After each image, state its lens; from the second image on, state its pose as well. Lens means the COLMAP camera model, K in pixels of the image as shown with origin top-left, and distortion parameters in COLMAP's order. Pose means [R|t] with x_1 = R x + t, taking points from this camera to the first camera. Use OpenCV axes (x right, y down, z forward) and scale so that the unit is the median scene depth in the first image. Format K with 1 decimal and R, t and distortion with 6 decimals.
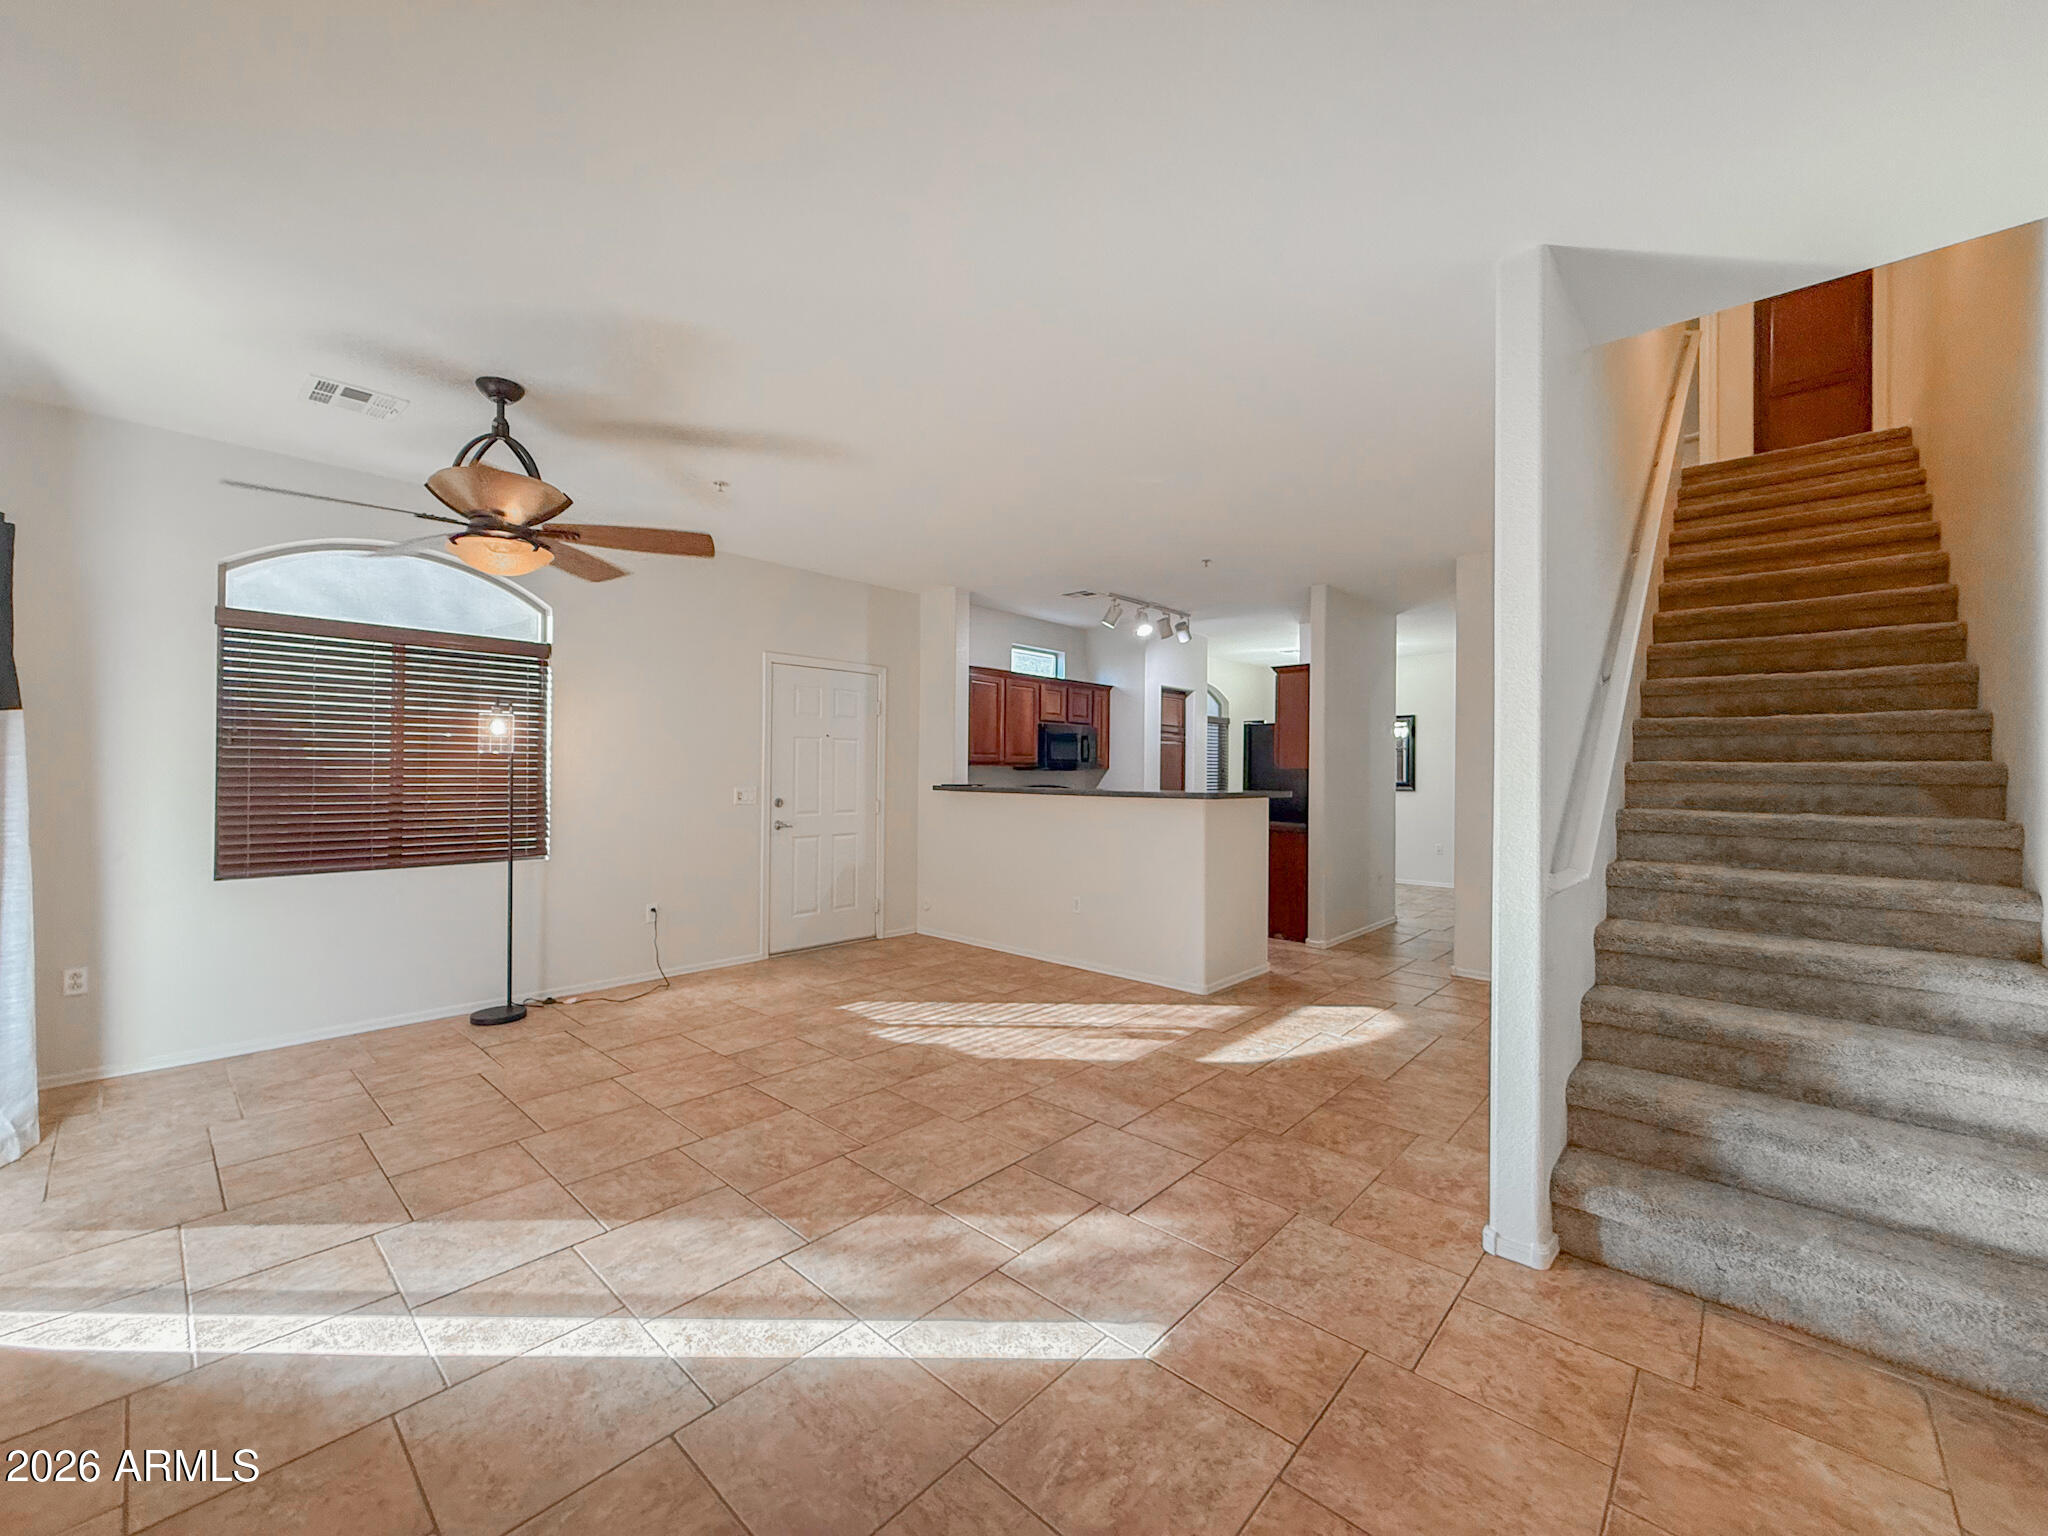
lens RADIAL K [[807.4, 0, 1016.8], [0, 807.4, 767.8], [0, 0, 1]] dist [-0.001493, -0.000074]
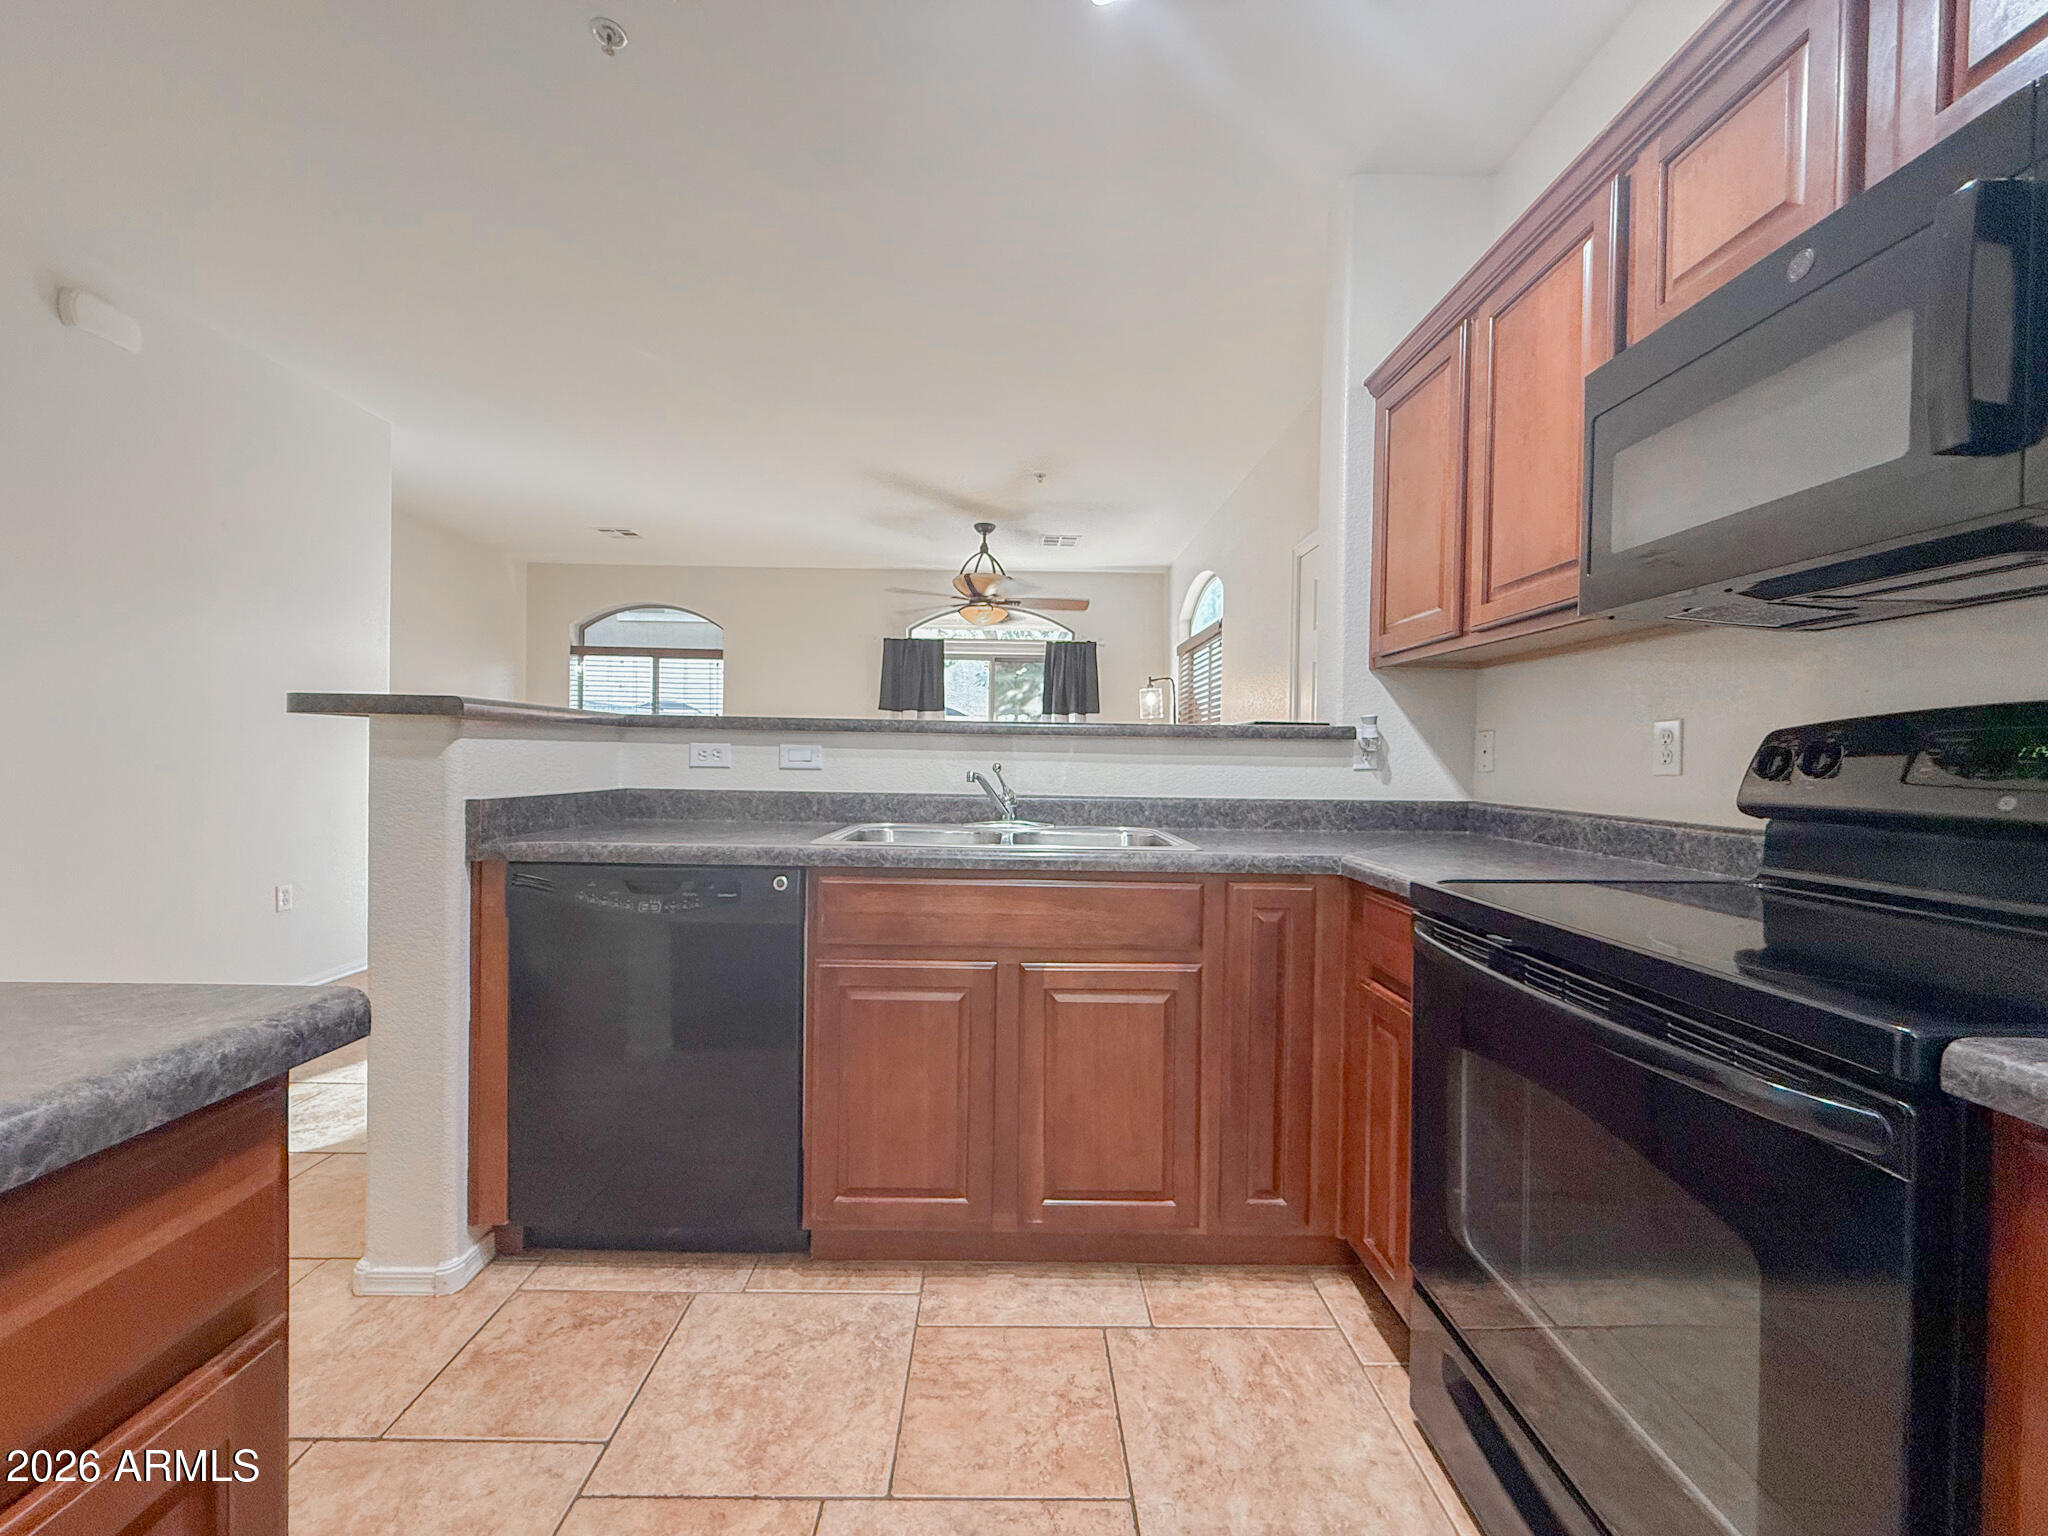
lens RADIAL K [[807.4, 0, 1016.8], [0, 807.4, 767.8], [0, 0, 1]] dist [-0.001493, -0.000074]
pose [[-0.725394, -0.017595, -0.688109, 0.473446], [-0.024127, 0.999709, -0.000129, 0.073751], [0.687911, 0.016509, -0.725607, 1.913669]]
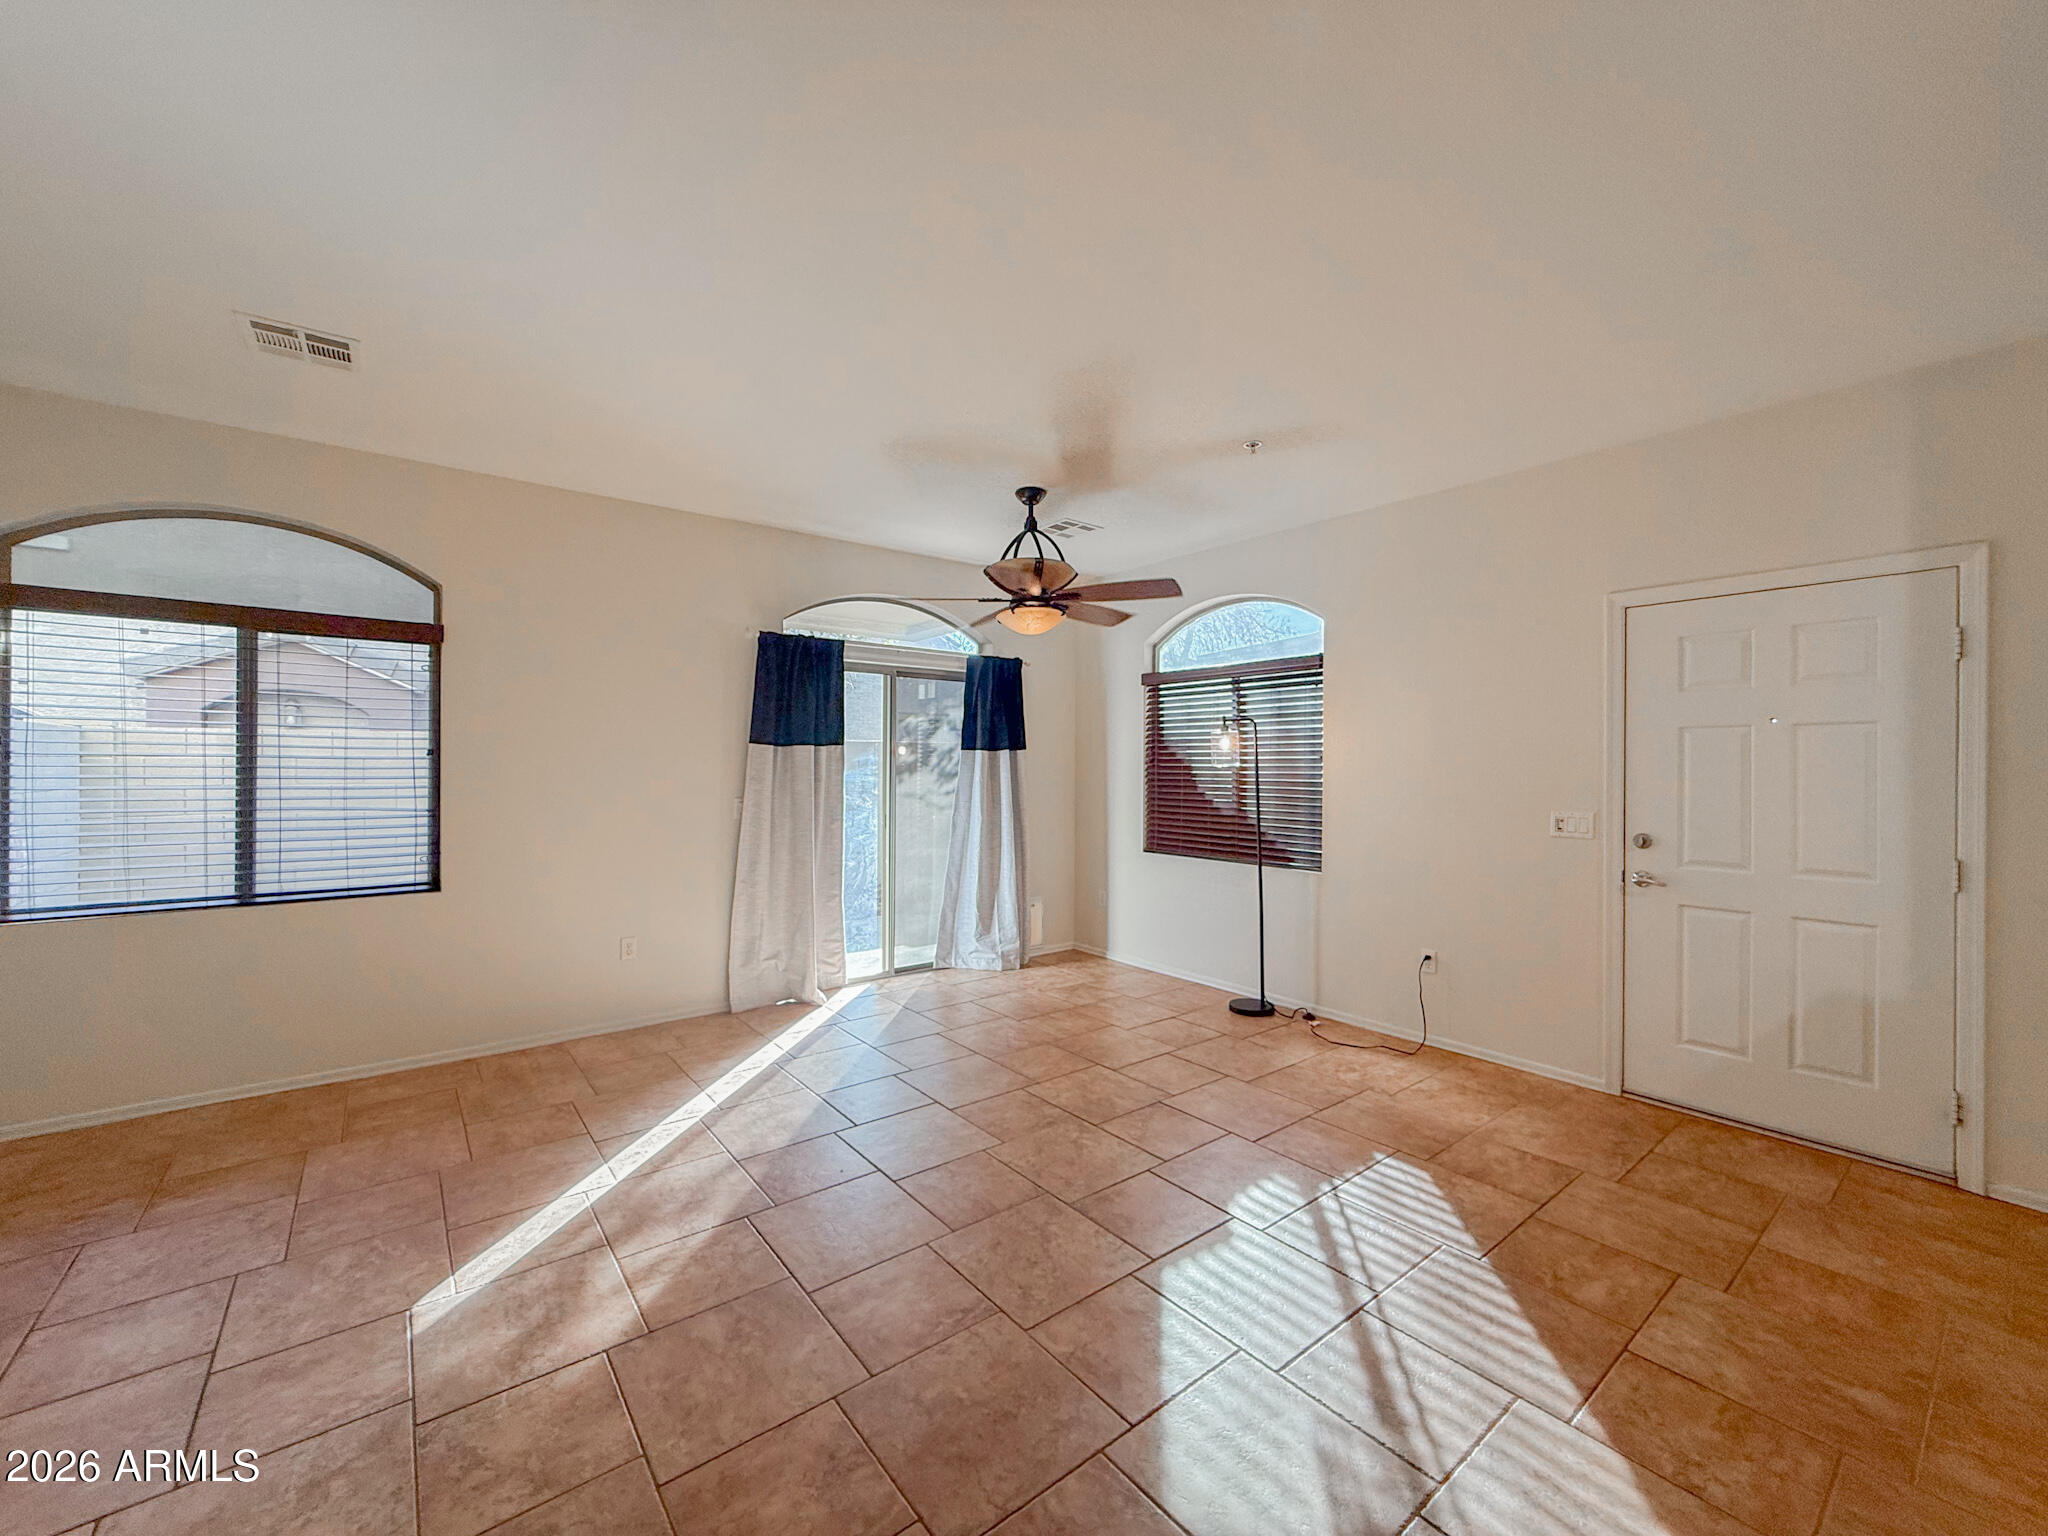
lens RADIAL K [[807.4, 0, 1016.8], [0, 807.4, 767.8], [0, 0, 1]] dist [-0.001493, -0.000074]
pose [[-0.156449, -0.010297, -0.987632, 0.526162], [-0.002258, 0.999947, -0.010068, -0.005155], [0.987683, 0.000655, -0.156464, 0.929534]]
